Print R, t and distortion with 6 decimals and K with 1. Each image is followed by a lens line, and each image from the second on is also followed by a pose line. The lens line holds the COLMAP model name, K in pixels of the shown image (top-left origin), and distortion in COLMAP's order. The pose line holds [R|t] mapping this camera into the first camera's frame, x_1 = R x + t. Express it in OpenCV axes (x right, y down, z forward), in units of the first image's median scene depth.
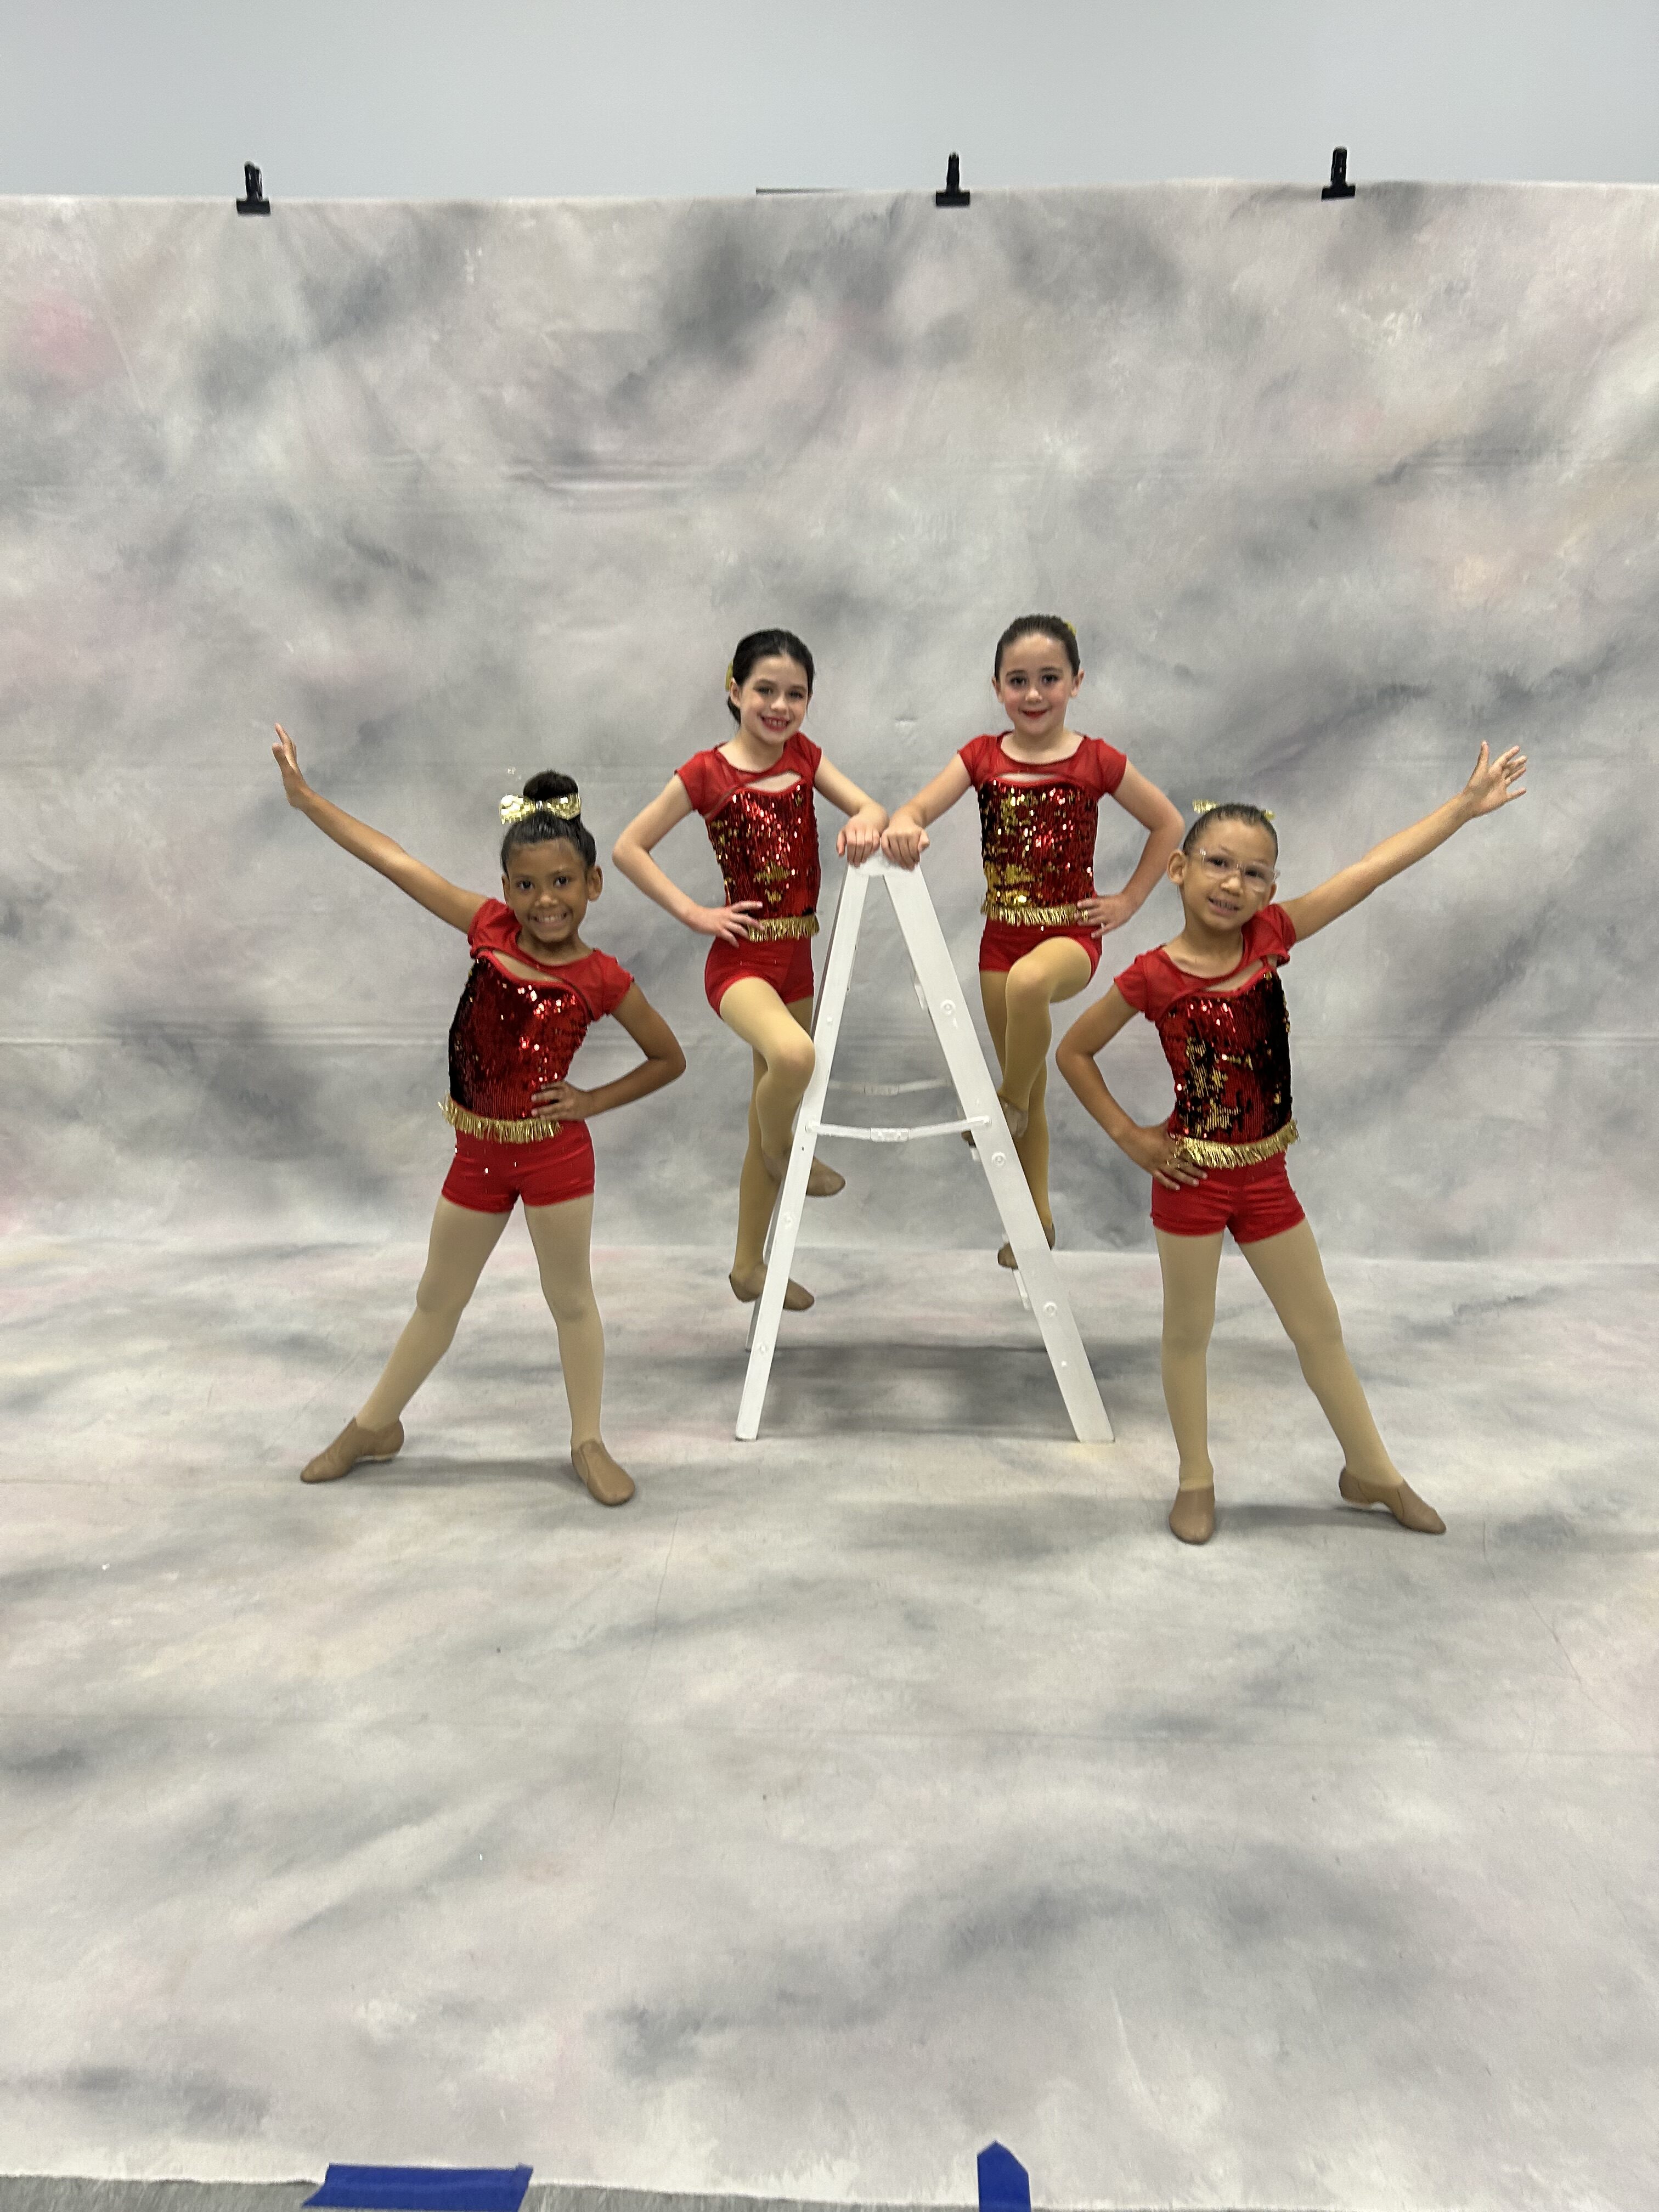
lens RADIAL K [[1648.0, 0, 827.3], [0, 1648.0, 1109.7], [0, 0, 1]] dist [0.038089, -0.041635]
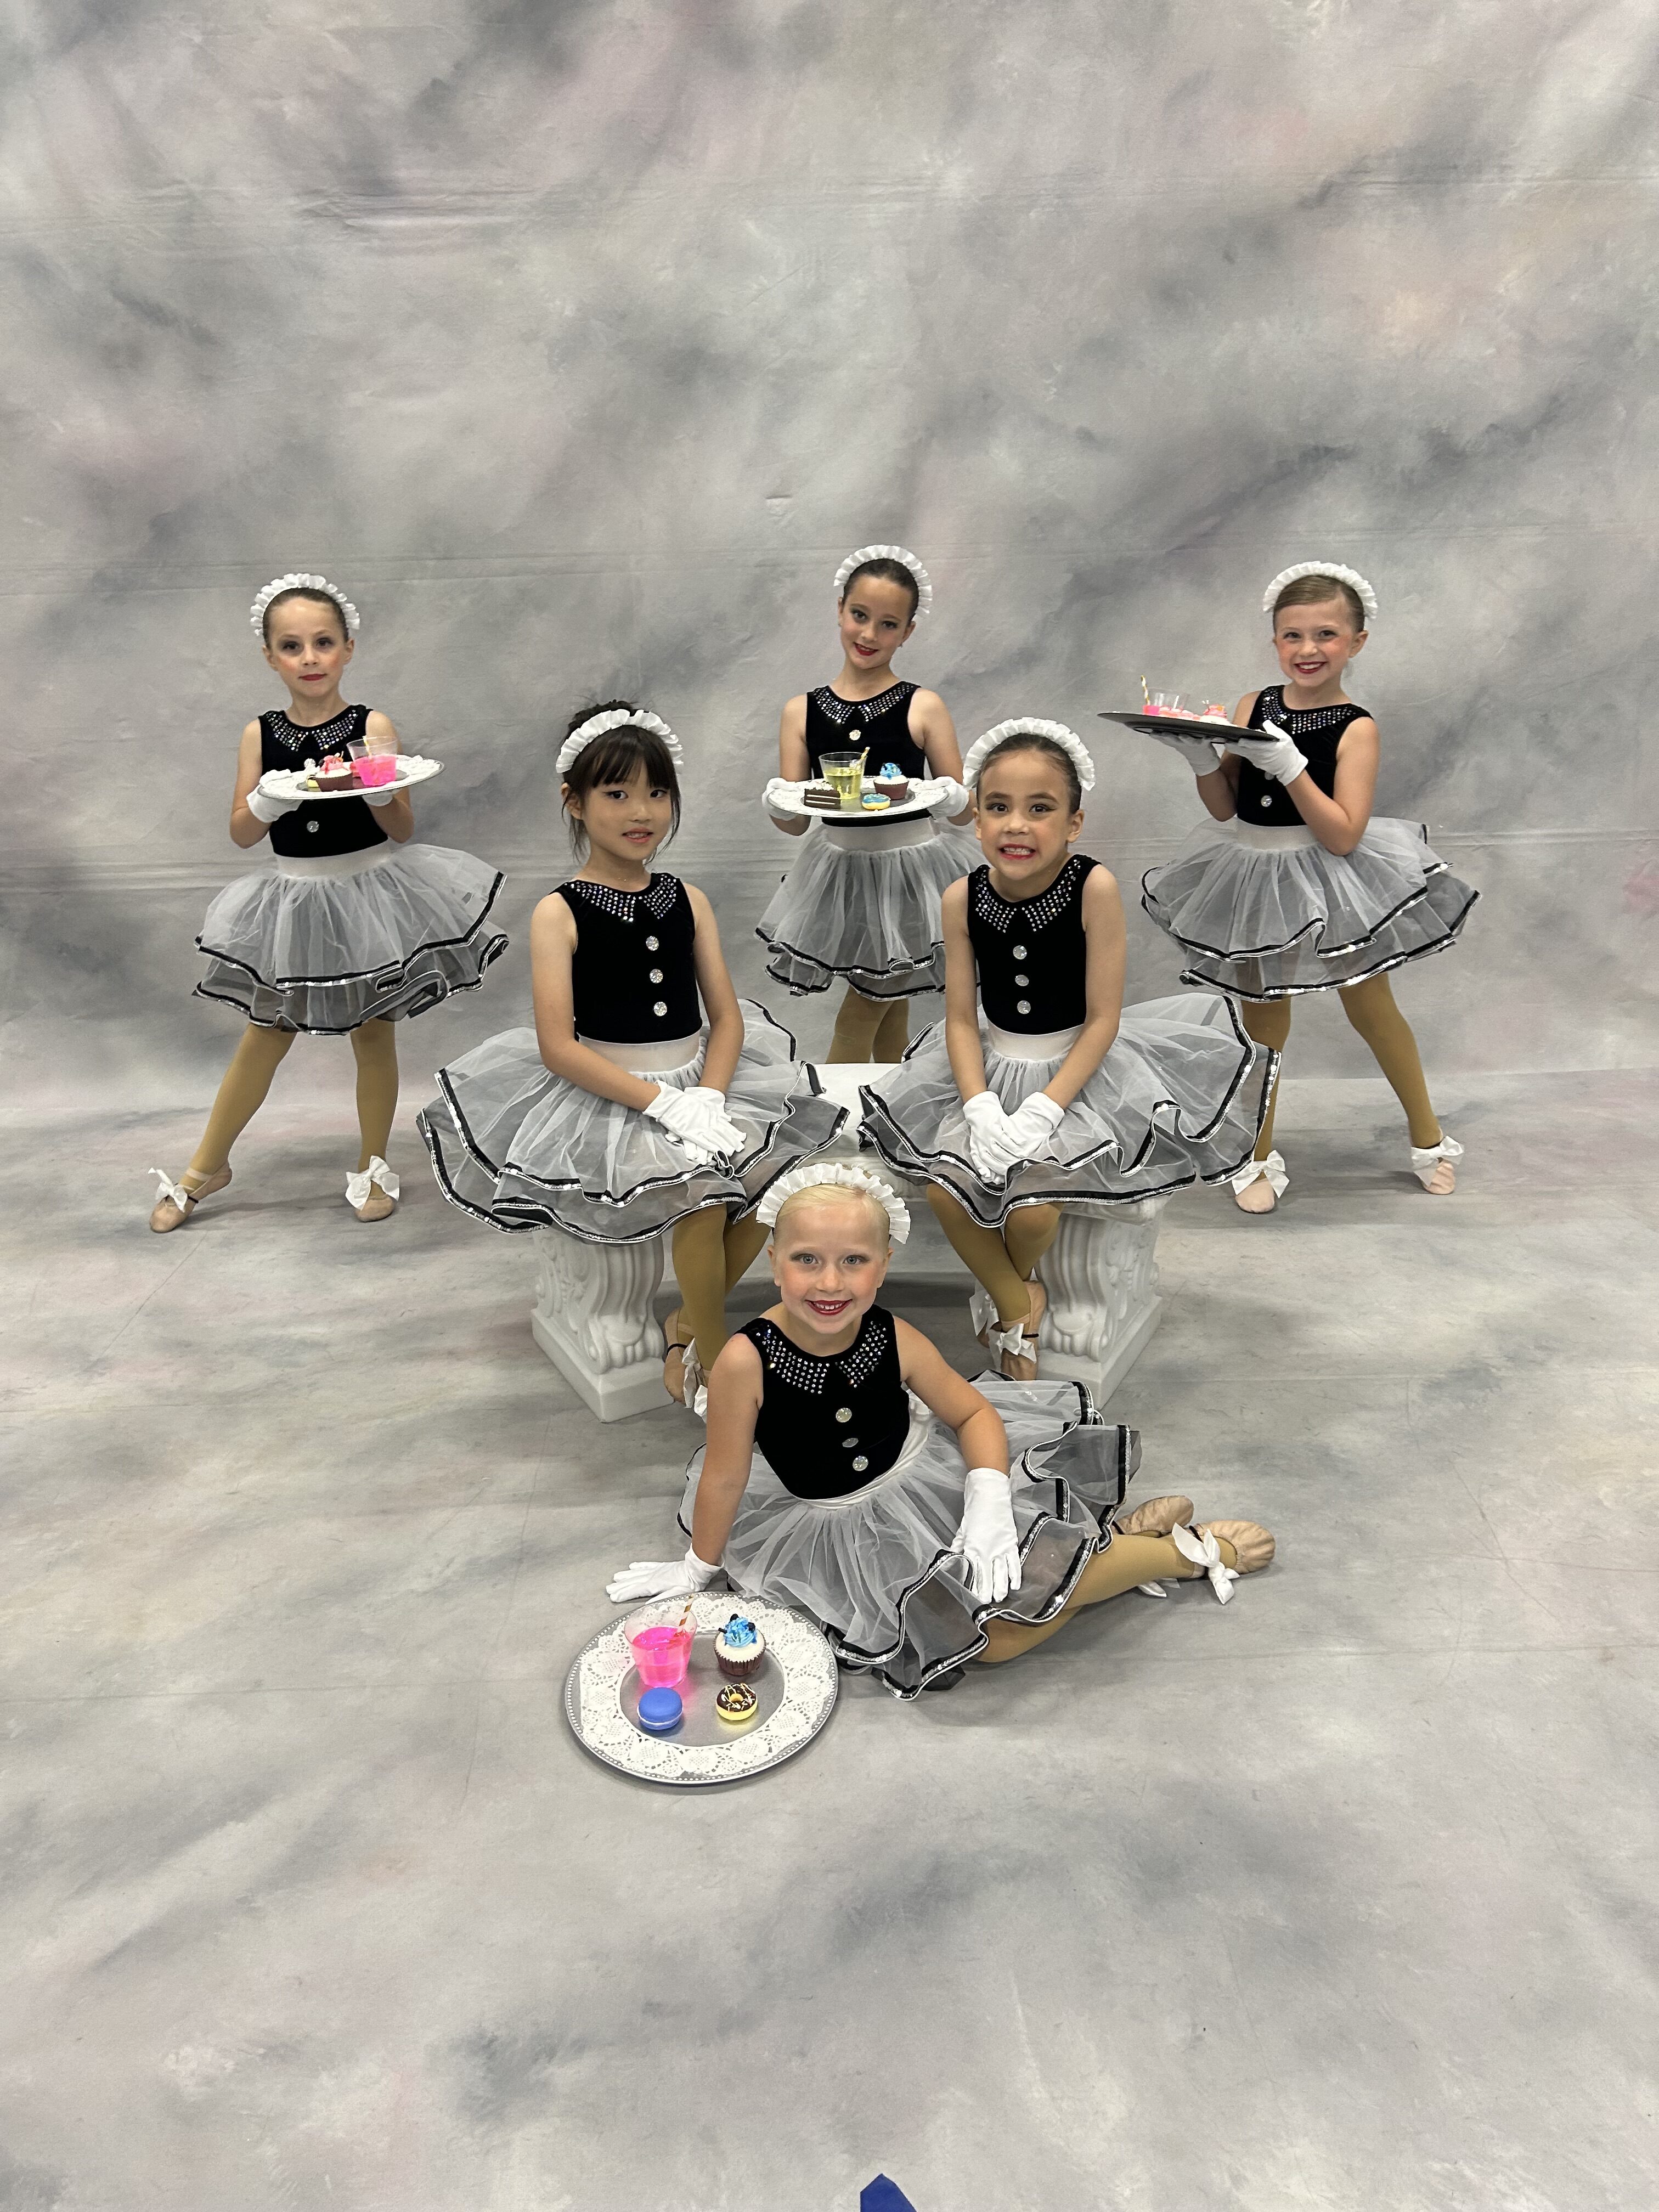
lens RADIAL K [[1648.0, 0, 848.1], [0, 1648.0, 1127.0], [0, 0, 1]] dist [0.038089, -0.041635]
pose [[0.997602, -0.043449, 0.053868, 0.023444], [0.035458, 0.989329, 0.141317, -0.027659], [-0.059434, -0.139068, 0.988498, 0.074273]]
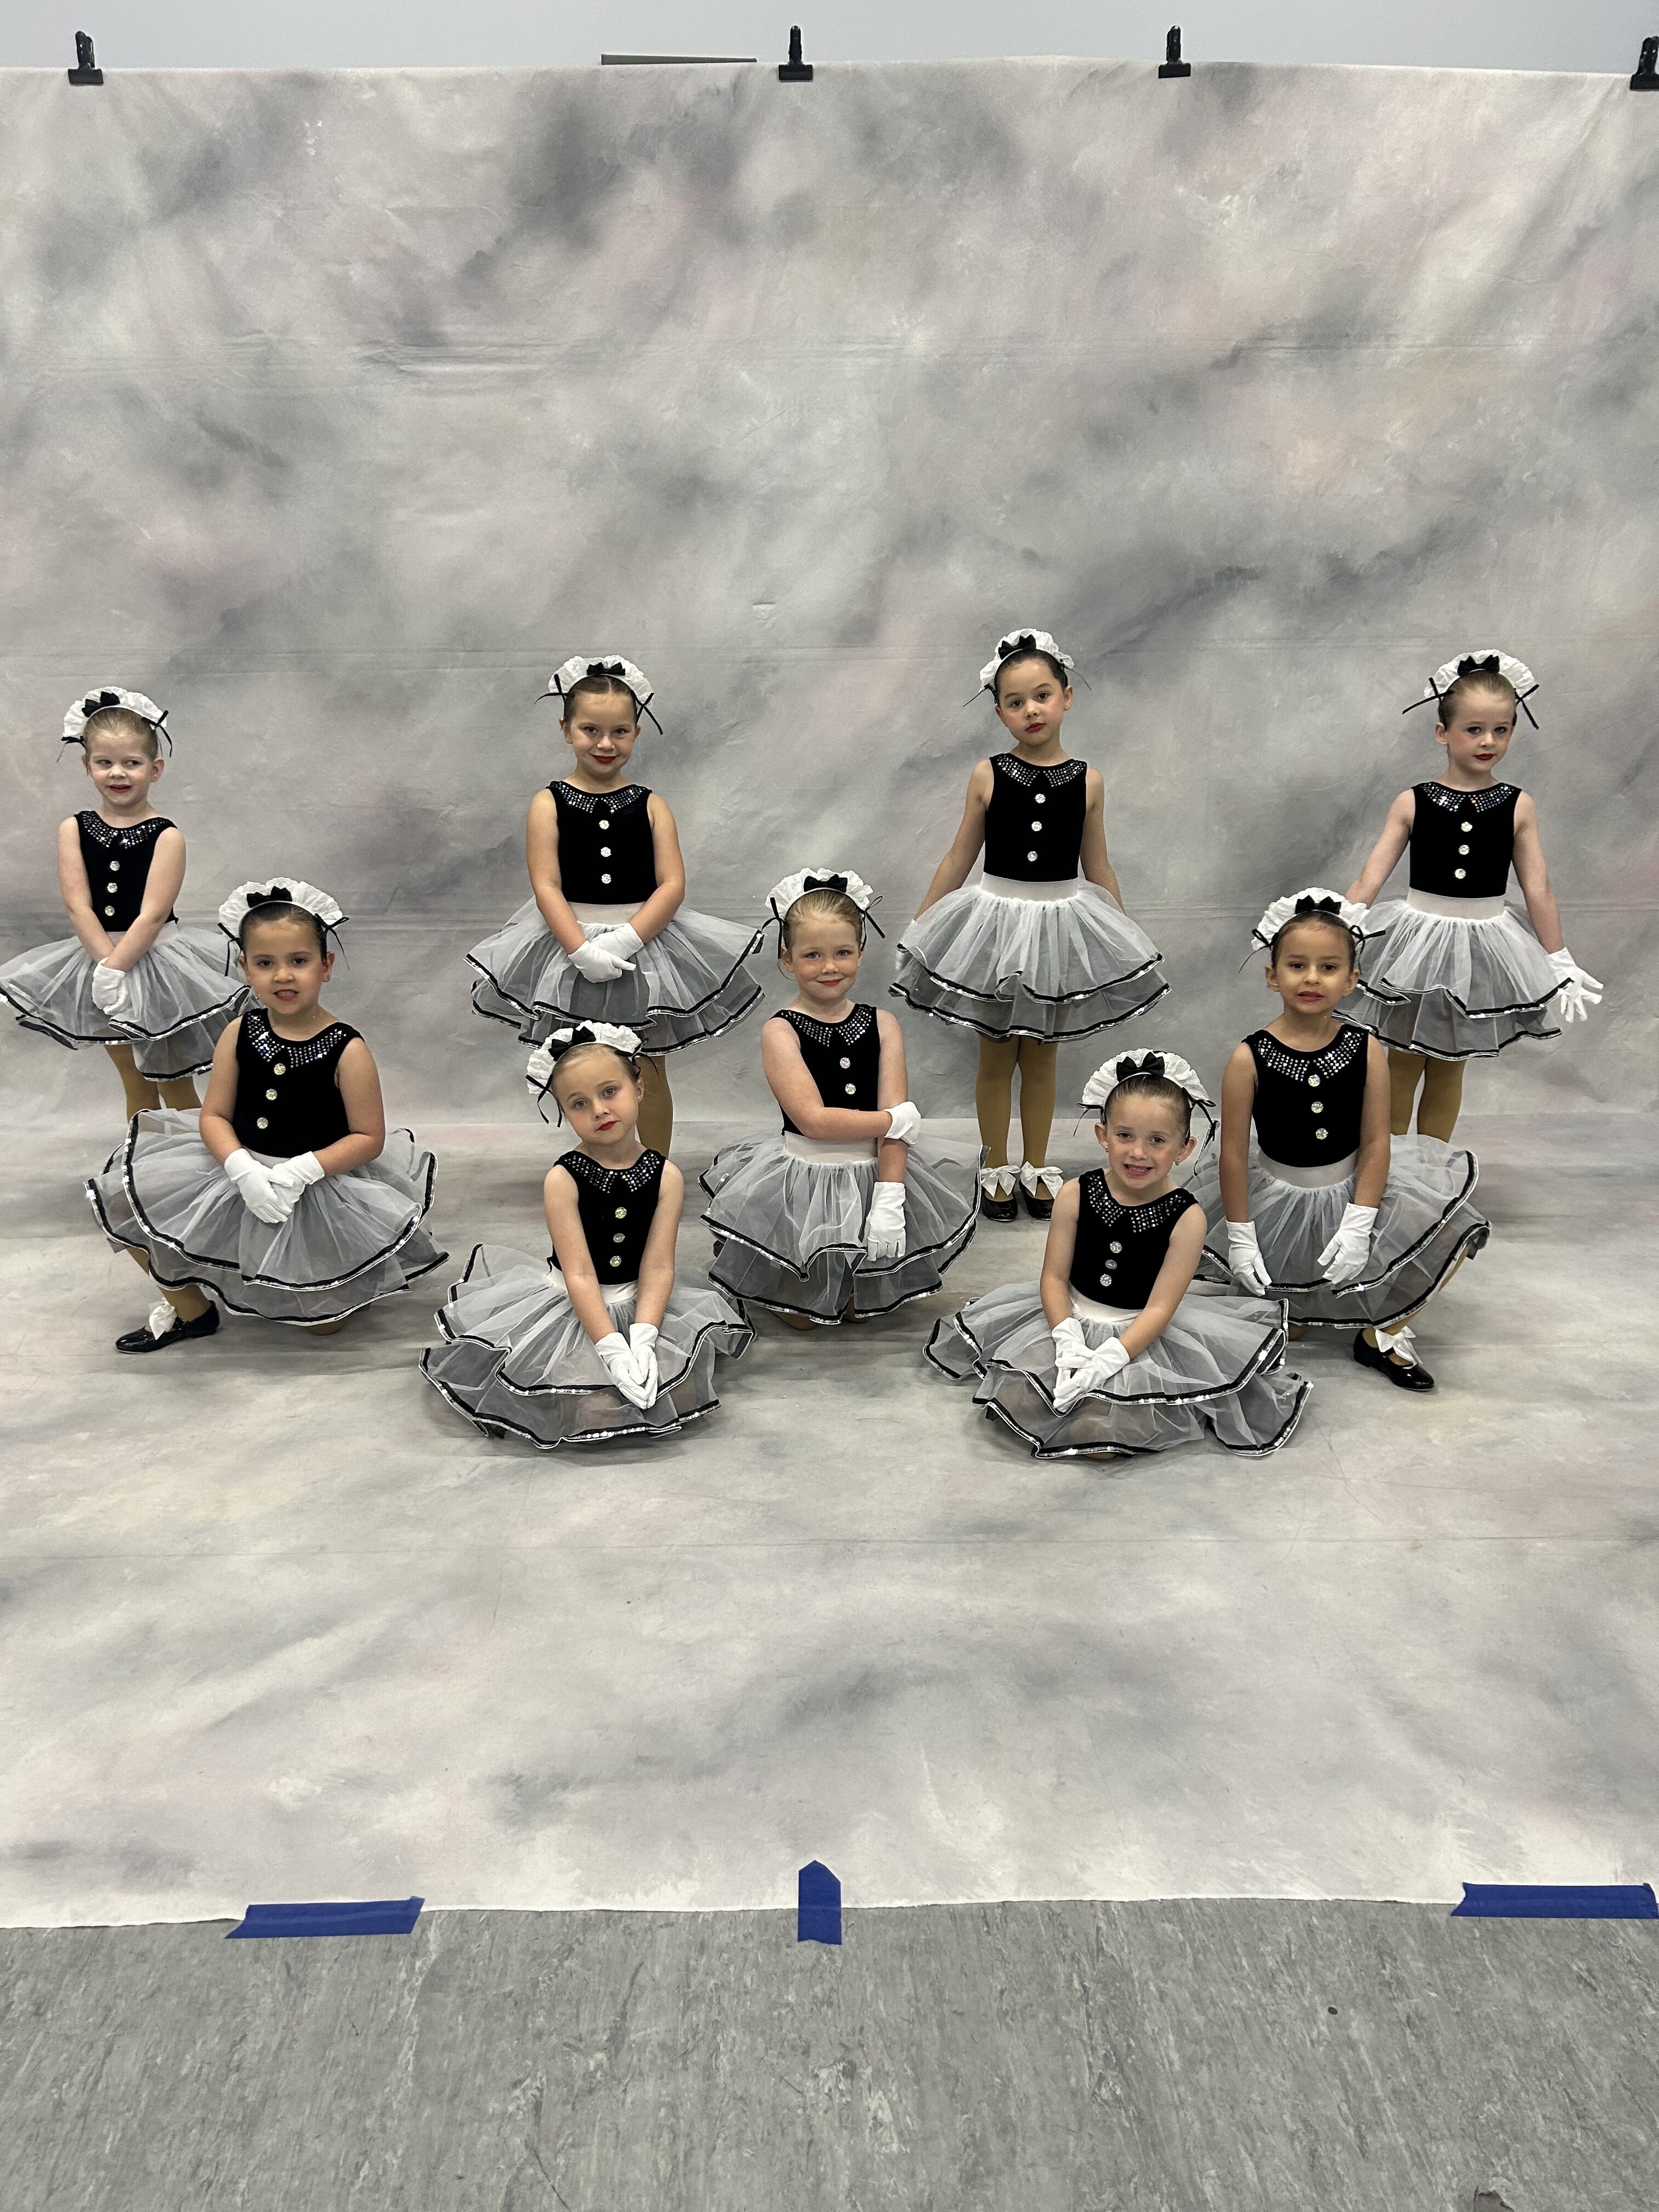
lens RADIAL K [[1648.0, 0, 818.7], [0, 1648.0, 1131.4], [0, 0, 1]] dist [0.038089, -0.041635]
pose [[0.998347, -0.023534, 0.052430, 0.021194], [0.018614, 0.995545, 0.092434, -0.004895], [-0.054371, -0.091305, 0.994338, -0.055153]]
